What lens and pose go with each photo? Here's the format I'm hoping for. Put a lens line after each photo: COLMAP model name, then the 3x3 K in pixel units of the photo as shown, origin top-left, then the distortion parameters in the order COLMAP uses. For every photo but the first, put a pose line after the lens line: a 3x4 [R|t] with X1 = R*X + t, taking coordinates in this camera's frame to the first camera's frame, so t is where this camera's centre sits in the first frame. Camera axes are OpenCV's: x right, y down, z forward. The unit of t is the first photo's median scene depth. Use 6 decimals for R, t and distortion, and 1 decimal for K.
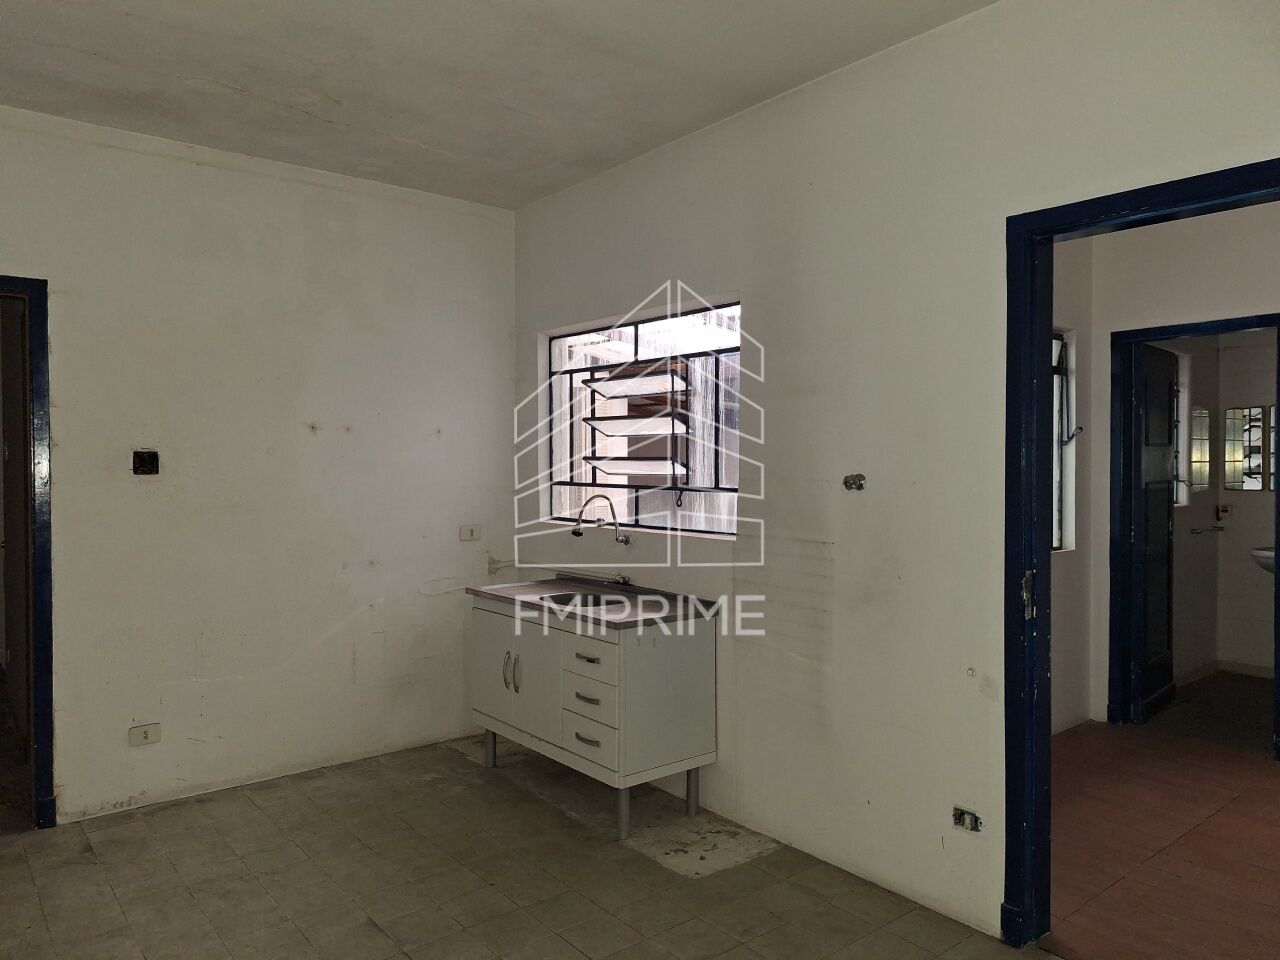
lens RADIAL K [[897.4, 0, 639.5], [0, 897.4, 470.8], [0, 0, 1]] dist [0.052948, -0.053915]
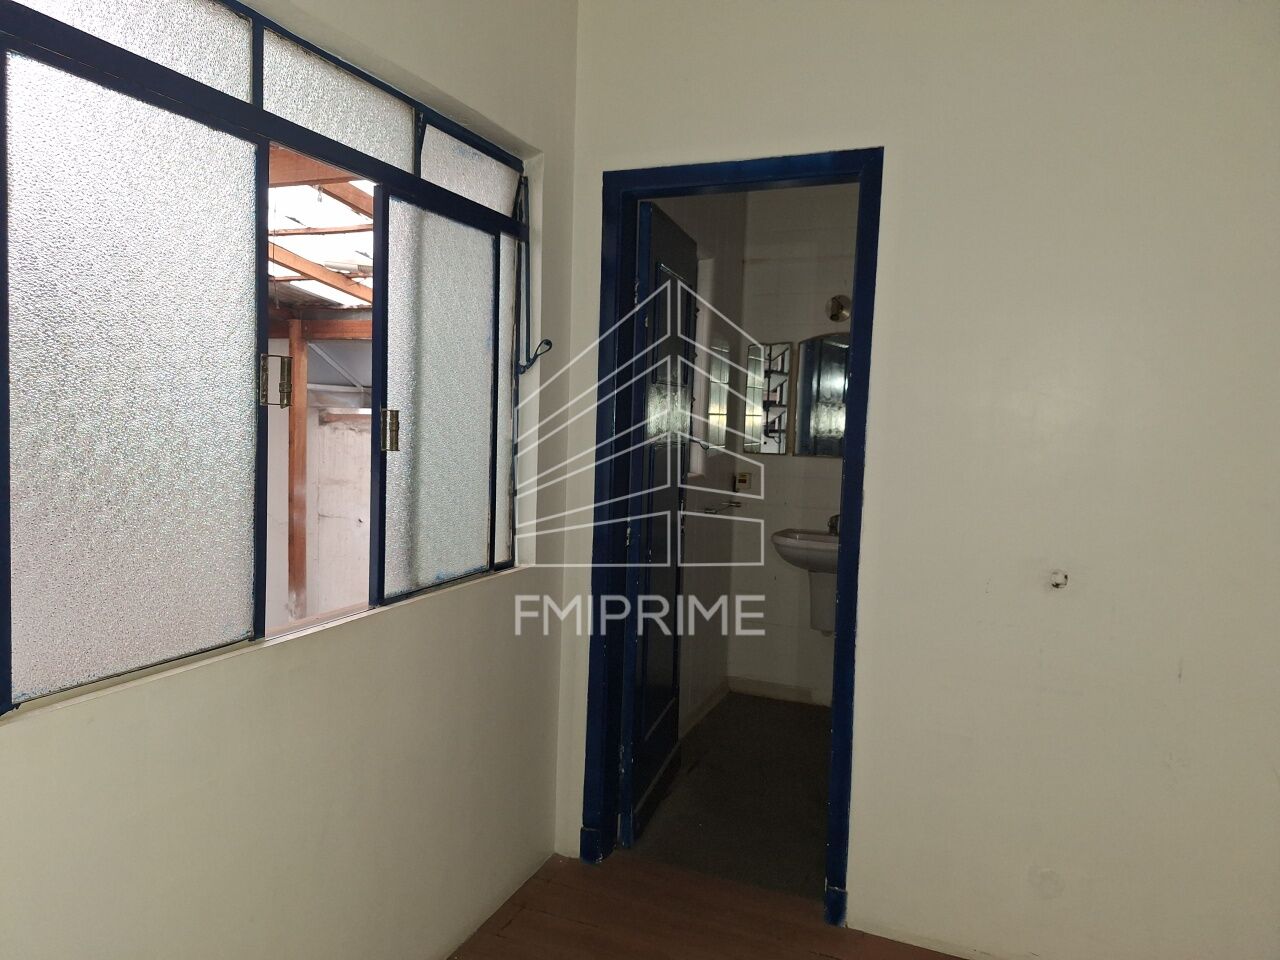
lens RADIAL K [[897.4, 0, 638.9], [0, 897.4, 478.2], [0, 0, 1]] dist [0.052948, -0.053915]
pose [[0.882373, -0.004167, 0.470531, 0.162775], [-0.027209, 0.997836, 0.059861, -0.000035], [-0.469763, -0.065622, 0.880350, 0.287465]]
